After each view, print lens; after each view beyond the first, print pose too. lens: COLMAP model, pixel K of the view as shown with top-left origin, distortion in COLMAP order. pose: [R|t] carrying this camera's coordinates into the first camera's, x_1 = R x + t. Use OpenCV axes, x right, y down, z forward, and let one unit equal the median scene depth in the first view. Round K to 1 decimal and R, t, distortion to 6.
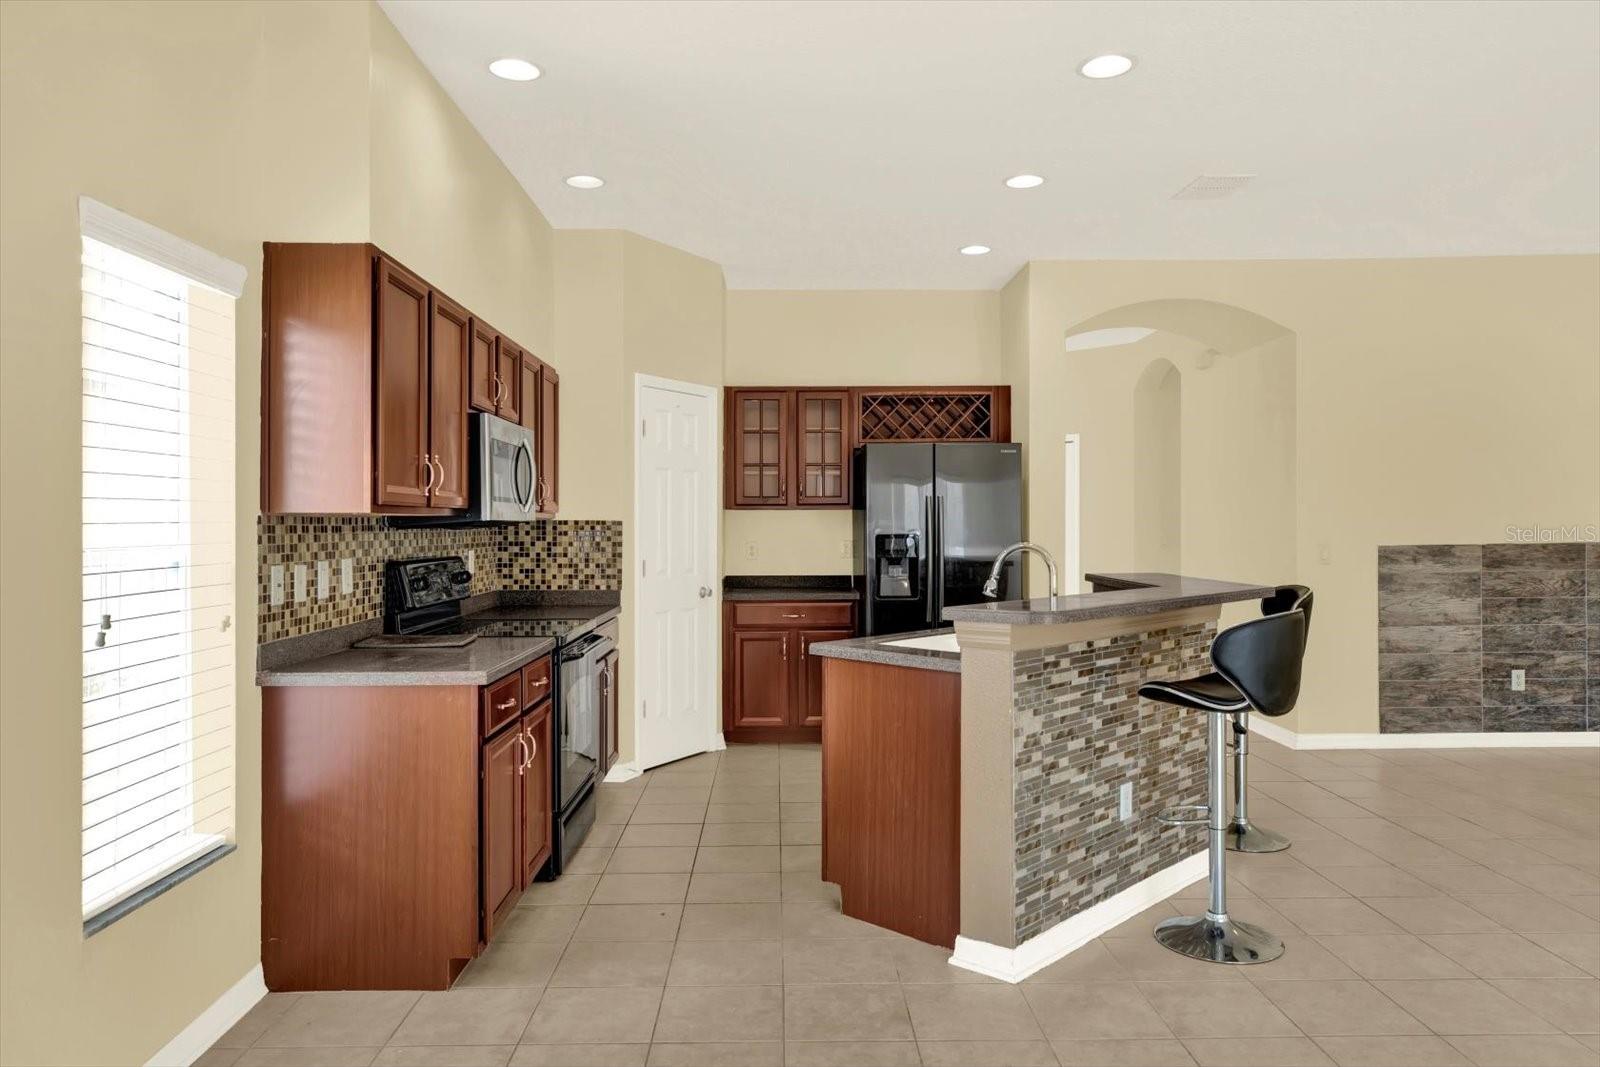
lens RADIAL K [[1062.9, 0, 842.0], [0, 1062.9, 525.3], [0, 0, 1]] dist [-0.002453, 0.004277]
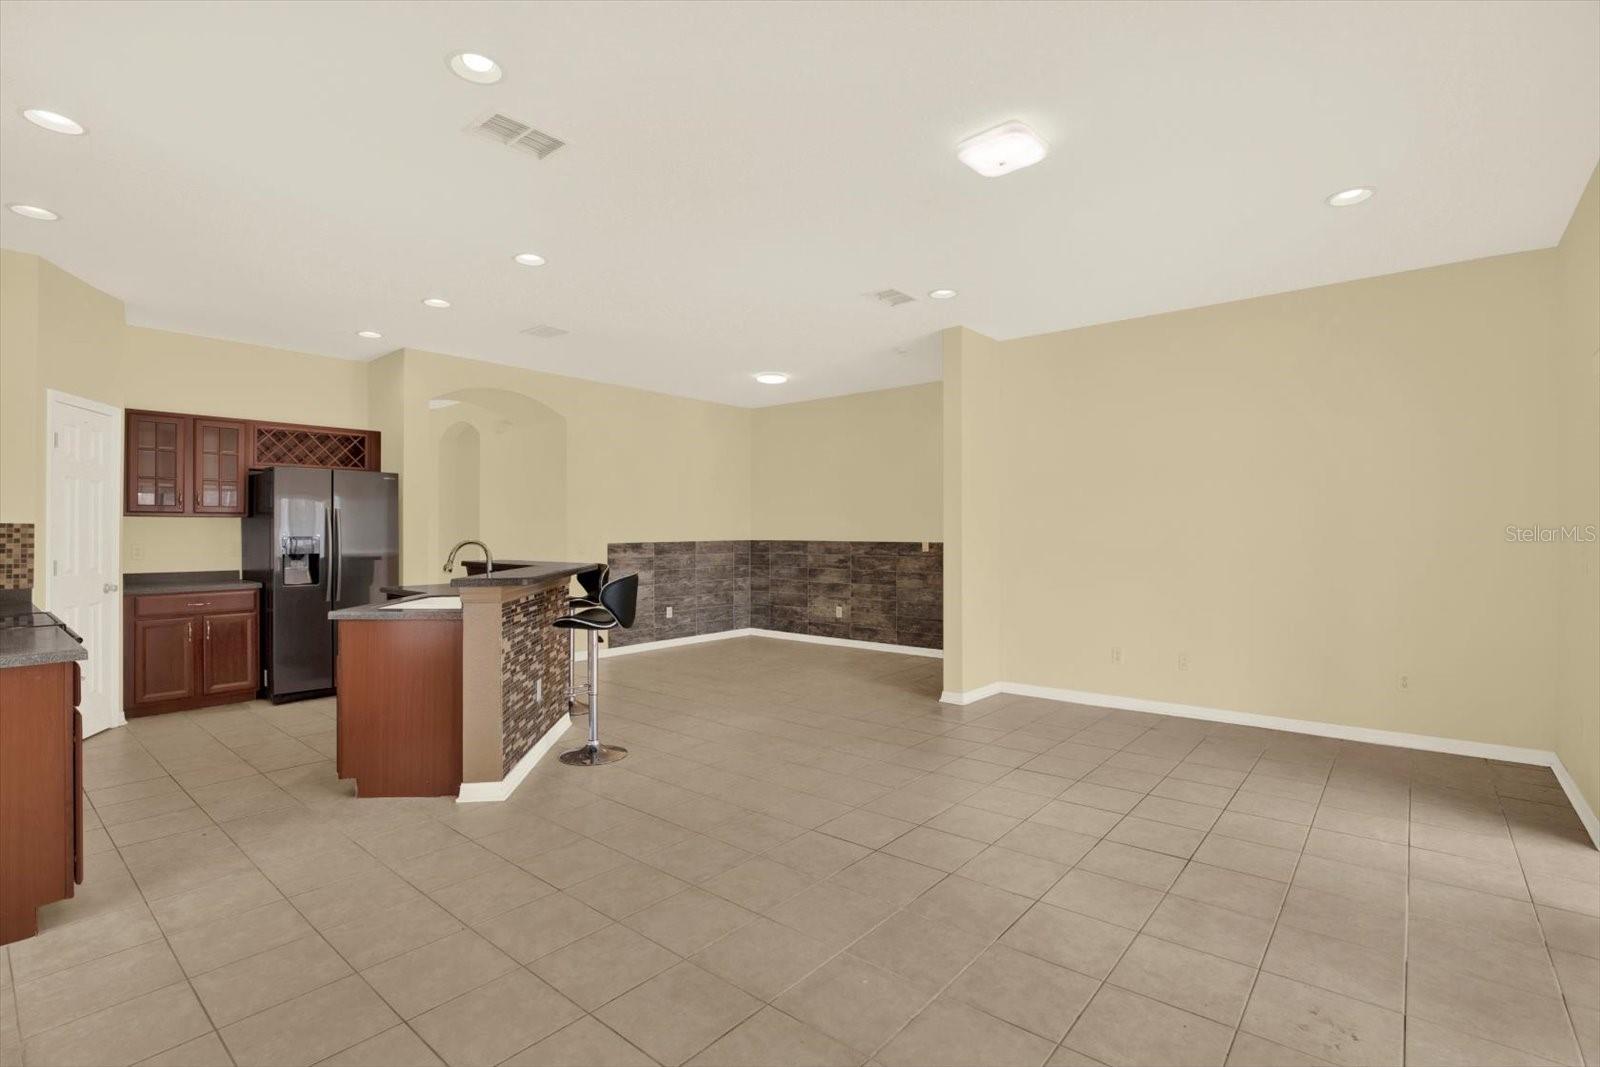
lens RADIAL K [[745.4, 0, 800.0], [0, 745.4, 533.5], [0, 0, 1]] dist [-0.029076, 0.011023]
pose [[0.656247, 0.002430, 0.754542, -0.257550], [0.000605, 0.999993, -0.003747, 0.008815], [-0.754546, 0.002915, 0.656241, -0.074677]]
